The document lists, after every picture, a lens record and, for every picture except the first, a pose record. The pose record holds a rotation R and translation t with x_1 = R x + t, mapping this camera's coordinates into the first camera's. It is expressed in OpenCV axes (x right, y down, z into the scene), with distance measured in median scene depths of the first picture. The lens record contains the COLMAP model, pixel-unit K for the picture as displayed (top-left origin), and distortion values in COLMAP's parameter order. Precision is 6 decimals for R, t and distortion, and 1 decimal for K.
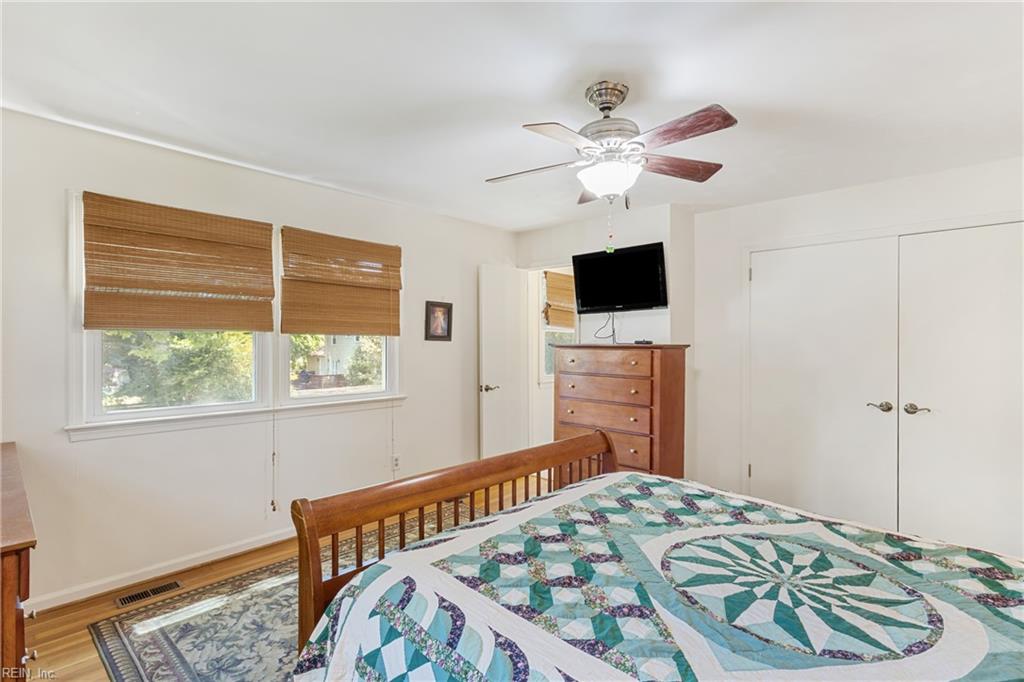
lens RADIAL K [[476.5, 0, 512.0], [0, 476.5, 341.0], [0, 0, 1]] dist [0.012420, 0.000007]
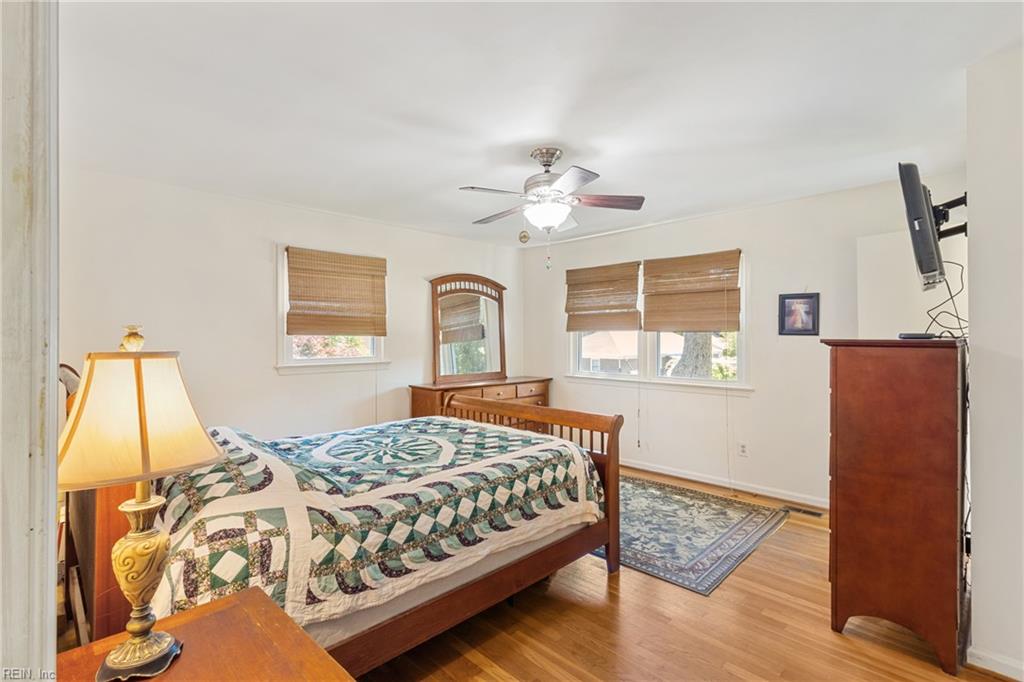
lens RADIAL K [[463.9, 0, 508.8], [0, 463.9, 342.8], [0, 0, 1]] dist [0.002738, 0.000486]
pose [[-0.008562, 0.010244, -0.999911, 0.905720], [0.006255, 0.999929, 0.010191, 0.001211], [0.999944, -0.006167, -0.008625, 0.540750]]
